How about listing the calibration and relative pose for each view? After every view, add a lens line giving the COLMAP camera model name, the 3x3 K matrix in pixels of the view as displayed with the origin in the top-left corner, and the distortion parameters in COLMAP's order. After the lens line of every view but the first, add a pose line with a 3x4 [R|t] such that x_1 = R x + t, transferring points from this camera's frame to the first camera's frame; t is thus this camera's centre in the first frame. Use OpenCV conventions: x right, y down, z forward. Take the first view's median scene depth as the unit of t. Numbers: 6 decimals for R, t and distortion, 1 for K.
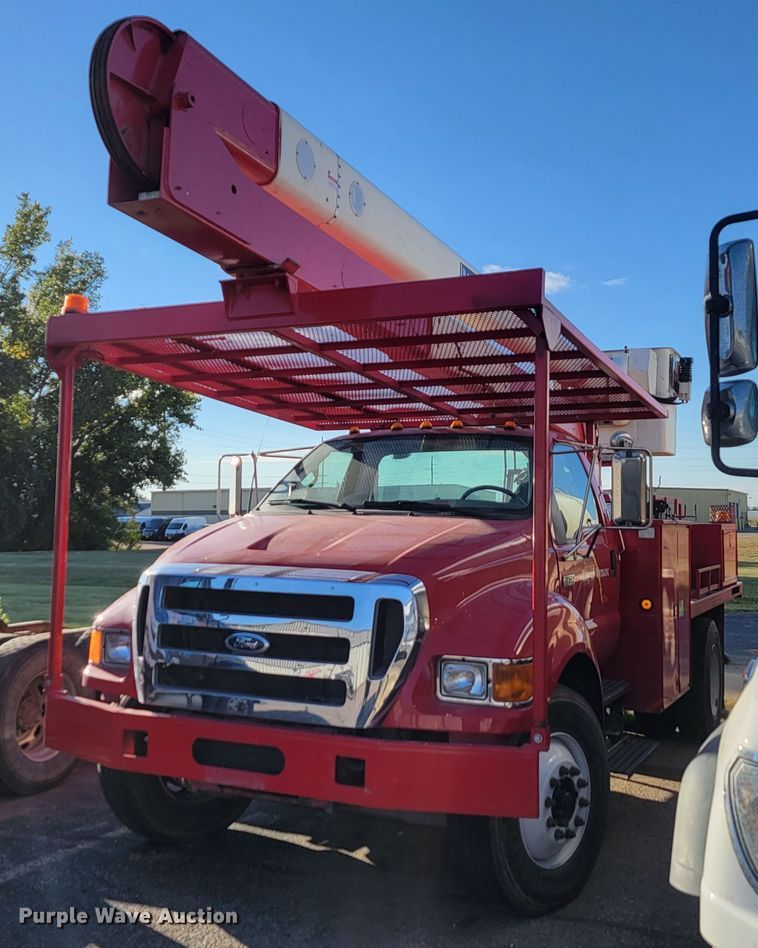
lens RADIAL K [[1012.6, 0, 360.3], [0, 1012.6, 473.8], [0, 0, 1]] dist [0.102598, -0.022148]
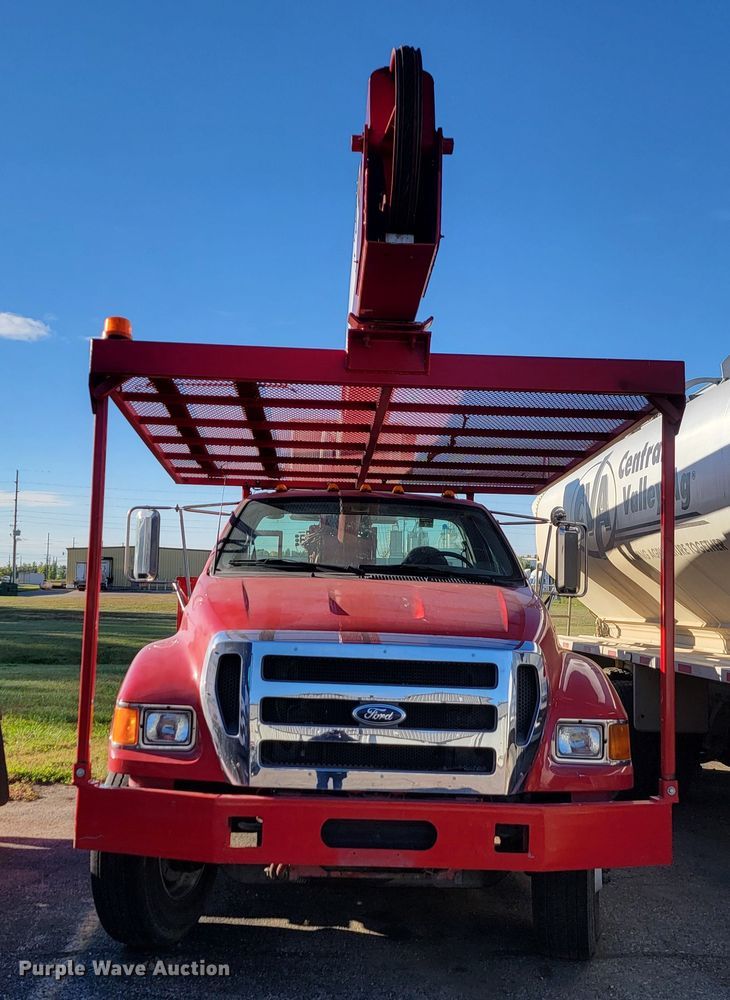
lens RADIAL K [[1037.5, 0, 364.5], [0, 1037.5, 526.9], [0, 0, 1]] dist [0.096524, 0.000616]
pose [[0.884079, 0.041002, 0.465535, -0.569813], [-0.039654, 0.999133, -0.012694, 0.004018], [-0.465652, -0.007238, 0.884938, 0.142628]]
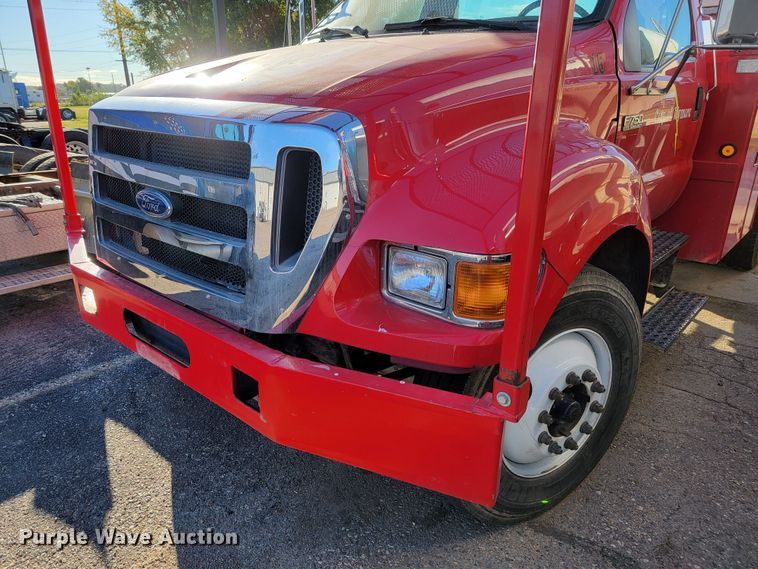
lens RADIAL K [[536.7, 0, 379.0], [0, 536.7, 284.5], [0, 0, 1]] dist [0.080686, -0.061293]
pose [[0.968317, 0.083767, -0.235256, 0.150560], [0.012452, 0.924694, 0.380507, 0.068881], [0.249413, -0.371381, 0.894354, 0.637478]]
